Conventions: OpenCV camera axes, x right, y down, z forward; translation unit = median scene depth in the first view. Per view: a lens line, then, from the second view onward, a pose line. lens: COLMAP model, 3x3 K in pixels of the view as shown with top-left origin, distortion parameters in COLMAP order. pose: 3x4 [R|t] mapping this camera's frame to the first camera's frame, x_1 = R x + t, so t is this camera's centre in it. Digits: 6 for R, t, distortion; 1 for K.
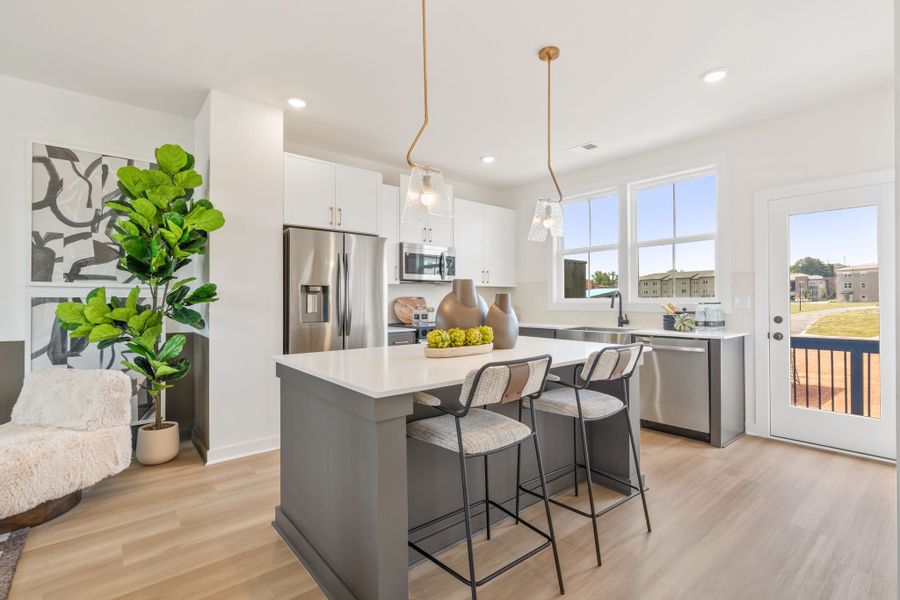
lens RADIAL K [[427.7, 0, 449.4], [0, 427.7, 300.6], [0, 0, 1]] dist [-0.007315, -0.000494]
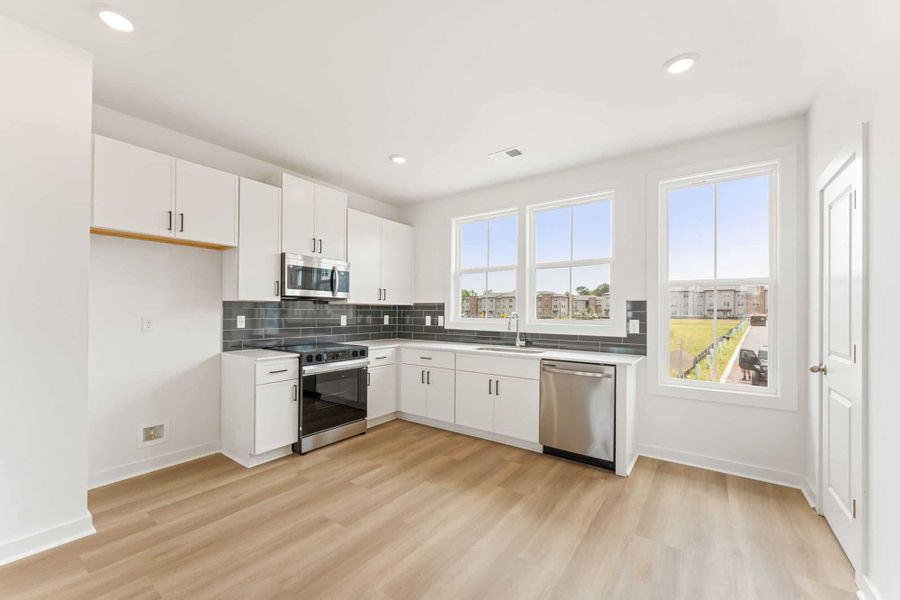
lens RADIAL K [[367.0, 0, 444.8], [0, 367.0, 304.3], [0, 0, 1]] dist [-0.008773, 0.000412]
pose [[0.972603, 0.018704, 0.231720, 0.044283], [-0.011408, 0.999397, -0.032788, -0.014337], [-0.232194, 0.029246, 0.972230, 0.272863]]
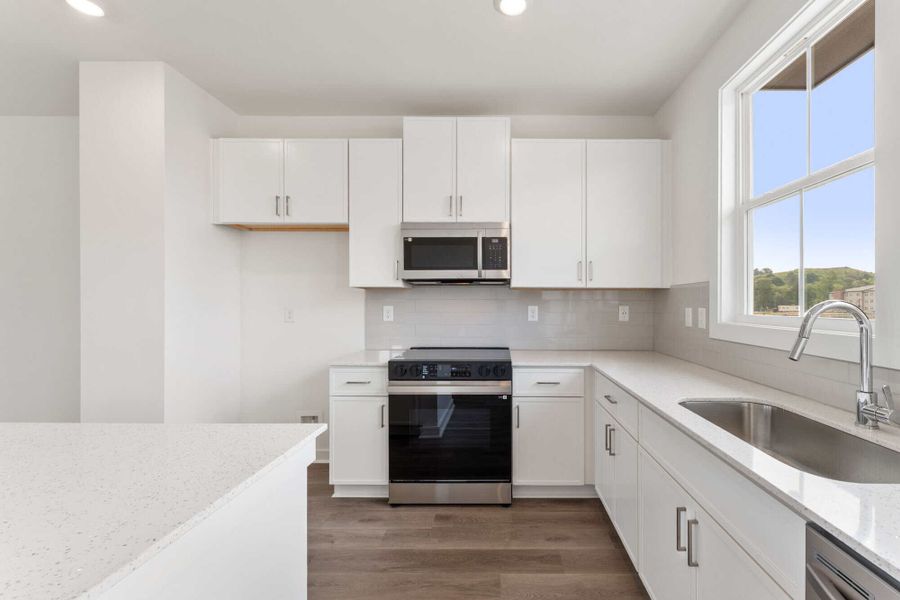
lens RADIAL K [[367.0, 0, 484.7], [0, 367.0, 298.4], [0, 0, 1]] dist [-0.008773, 0.000412]
pose [[0.768643, 0.004094, -0.639665, 0.430597], [-0.013803, 0.999853, -0.010188, -0.021493], [0.639529, 0.016660, 0.768586, 0.842690]]
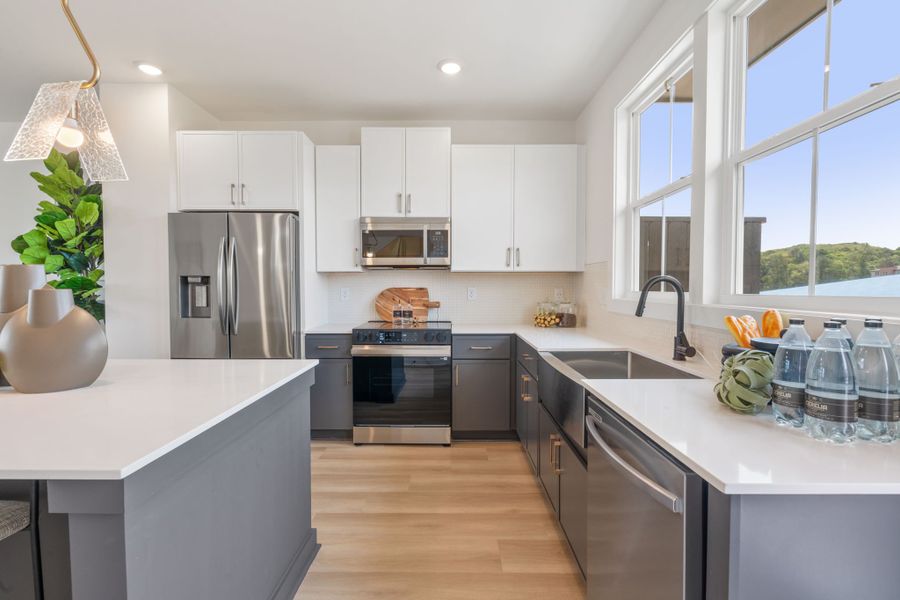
lens RADIAL K [[406.3, 0, 447.7], [0, 406.3, 302.0], [0, 0, 1]] dist [0.002153, 0.000350]
pose [[0.757925, 0.031717, -0.651570, 0.629058], [-0.005657, 0.999099, 0.042054, -0.018937], [0.652317, -0.028188, 0.757422, 0.692630]]
